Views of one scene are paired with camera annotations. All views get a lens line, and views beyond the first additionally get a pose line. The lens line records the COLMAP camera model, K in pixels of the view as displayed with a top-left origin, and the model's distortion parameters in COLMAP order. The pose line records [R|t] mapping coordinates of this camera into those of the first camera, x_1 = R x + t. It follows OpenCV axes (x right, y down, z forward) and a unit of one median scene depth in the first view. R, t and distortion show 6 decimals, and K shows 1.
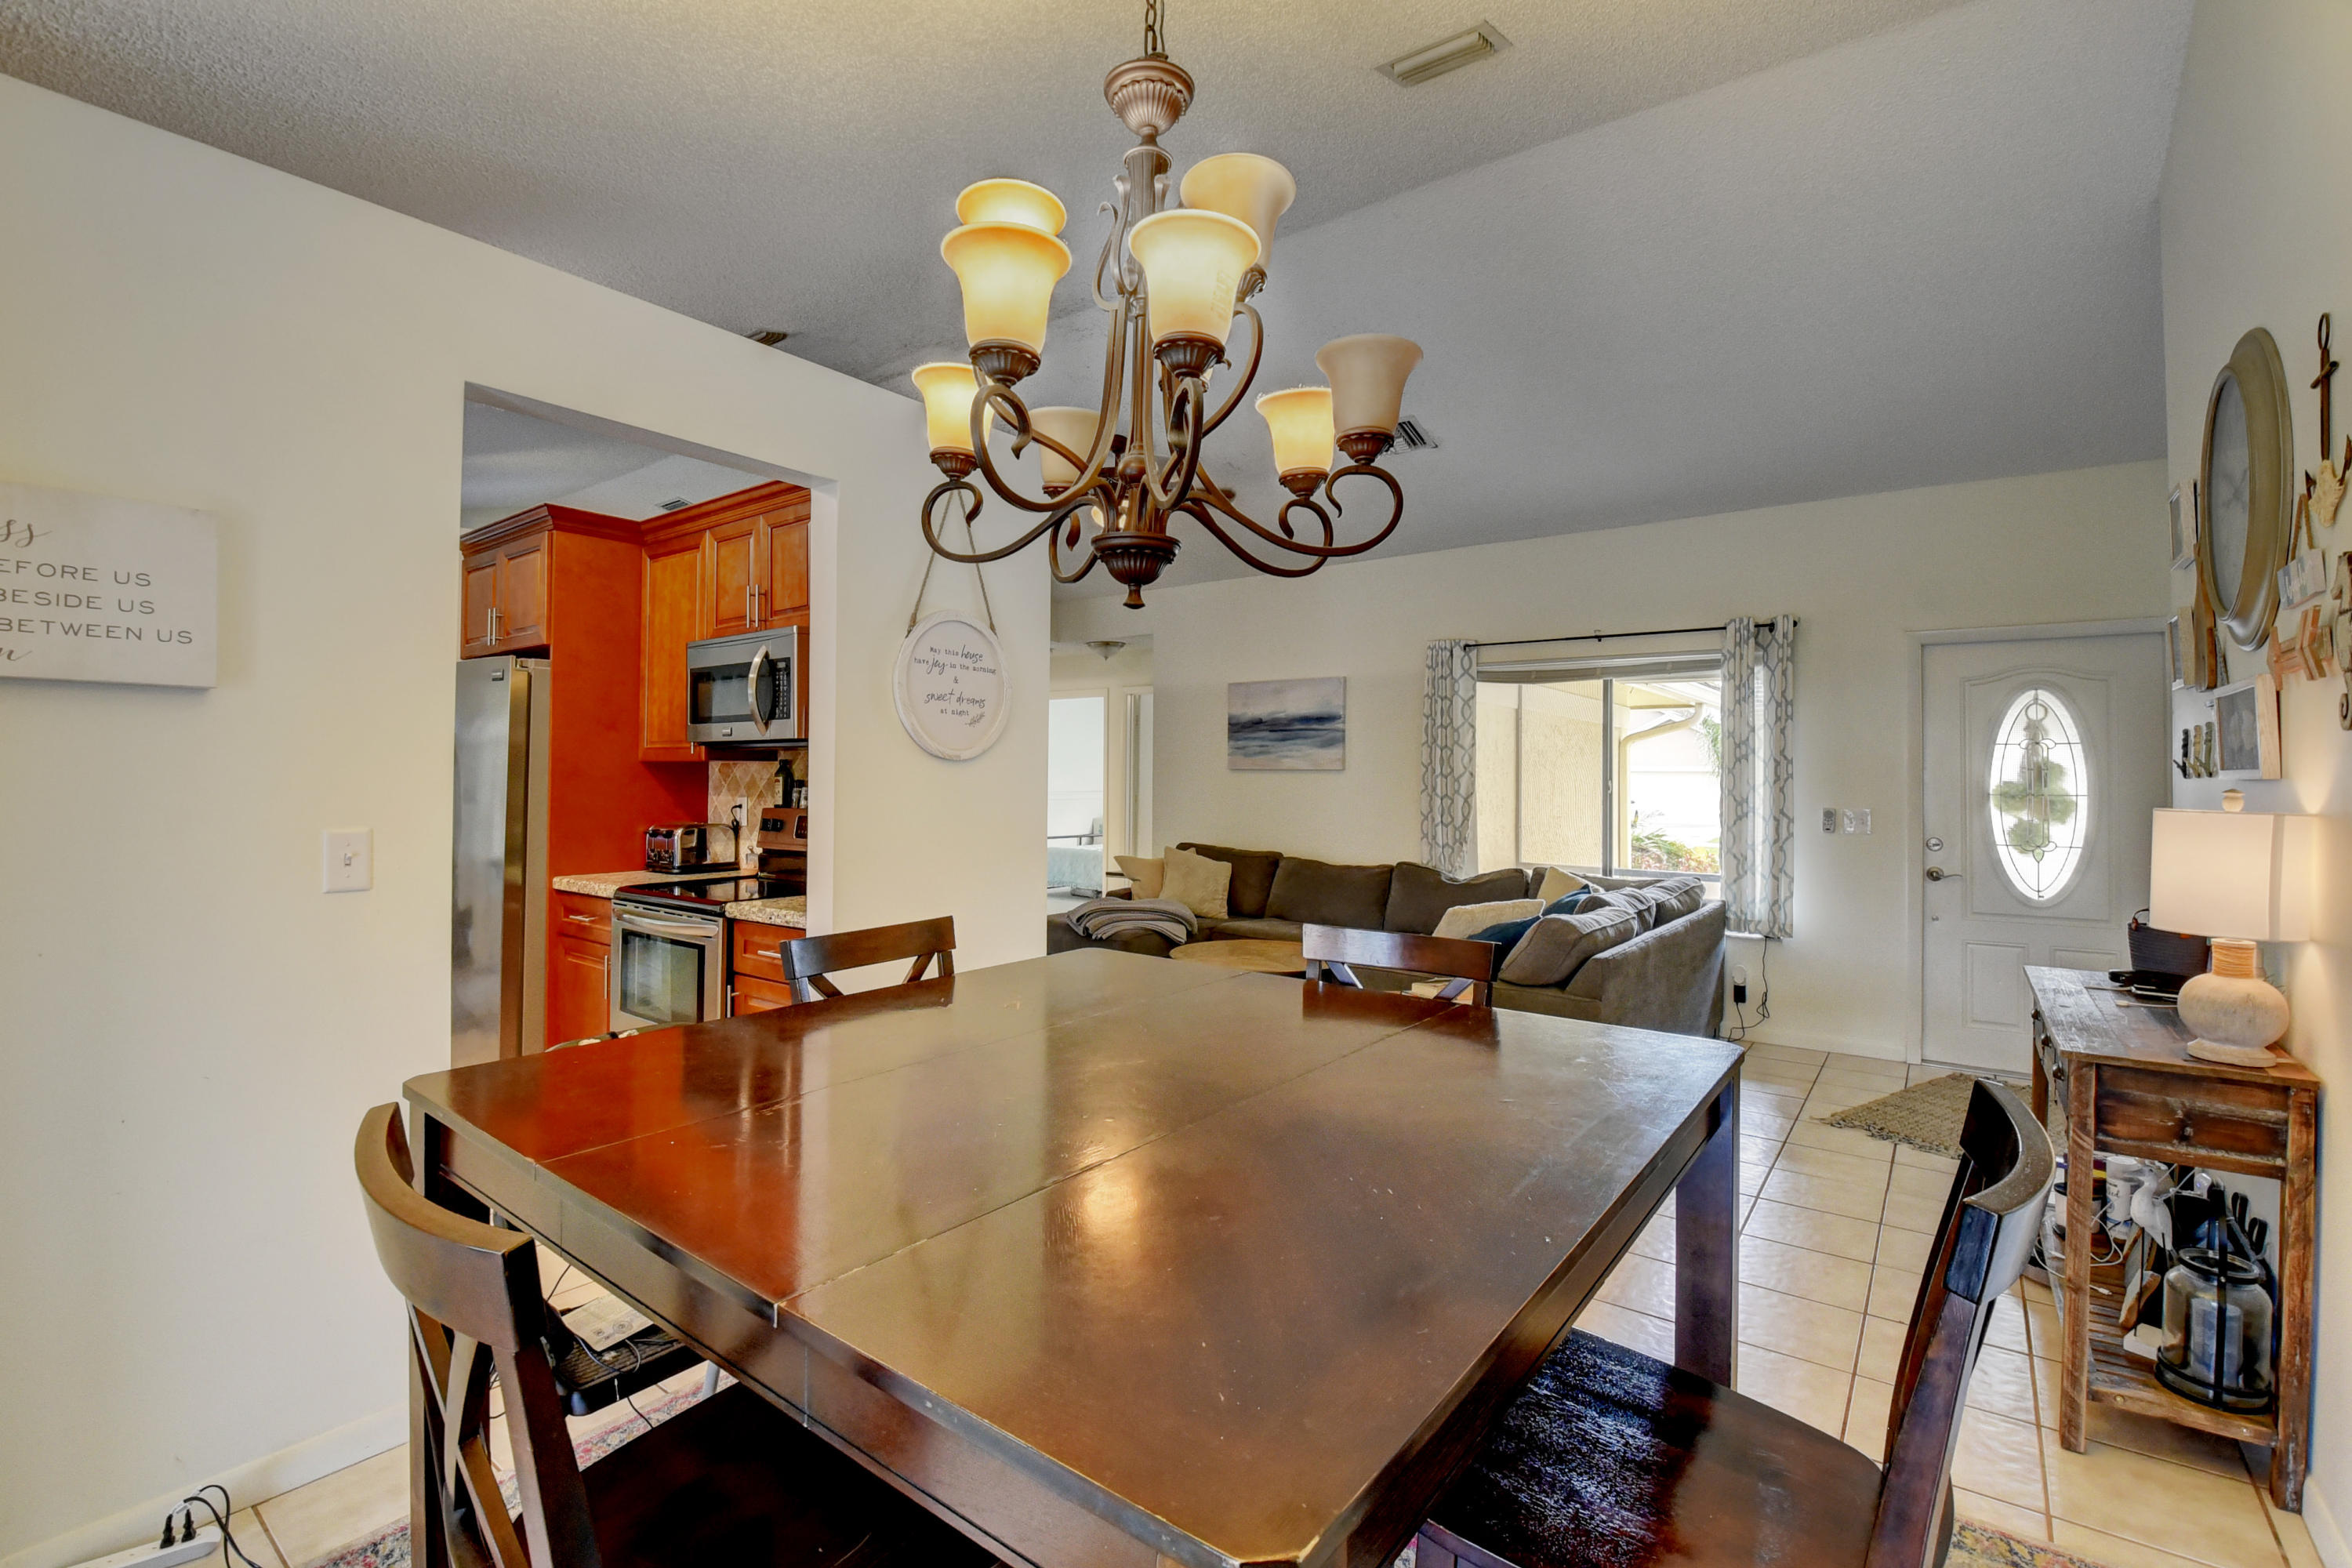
lens RADIAL K [[1045.0, 0, 1160.4], [0, 1045.0, 762.7], [0, 0, 1]] dist [0.008999, -0.019745]
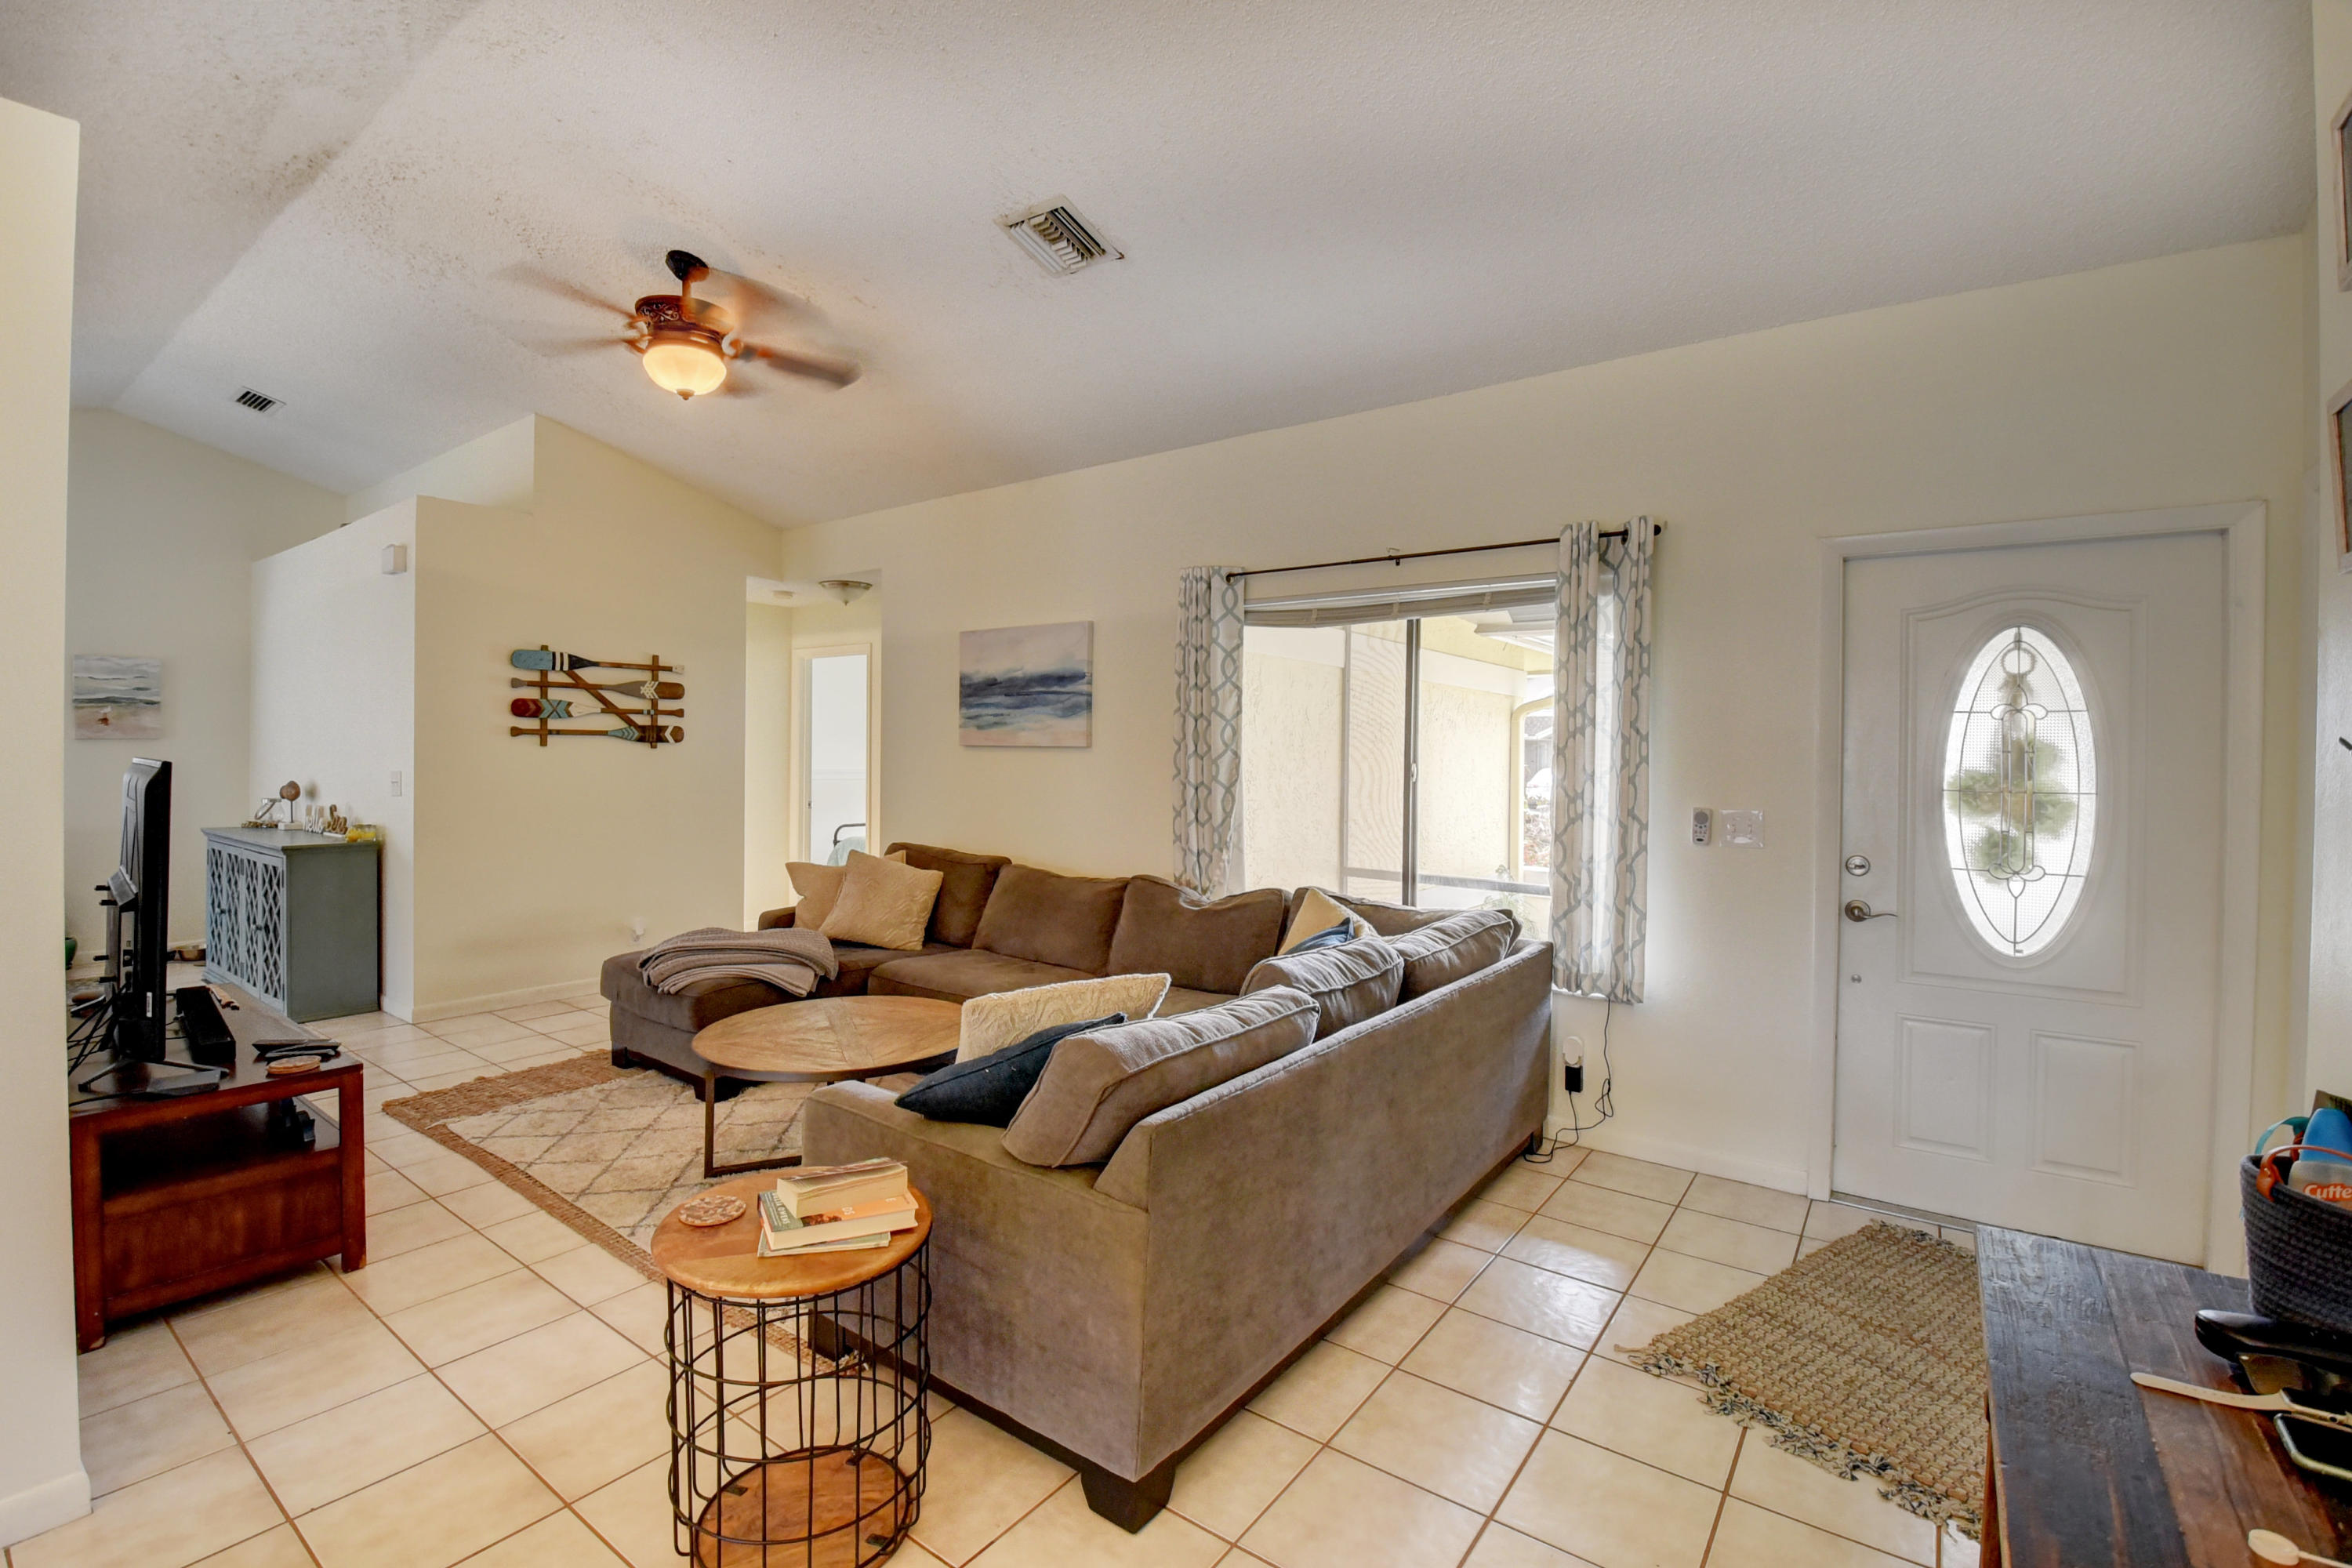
lens RADIAL K [[1045.0, 0, 1154.1], [0, 1045.0, 765.1], [0, 0, 1]] dist [0.008999, -0.019745]
pose [[0.999963, 0.002185, 0.008311, 0.278608], [-0.002417, 0.999603, 0.028062, -0.001598], [-0.008247, -0.028081, 0.999572, 0.331300]]
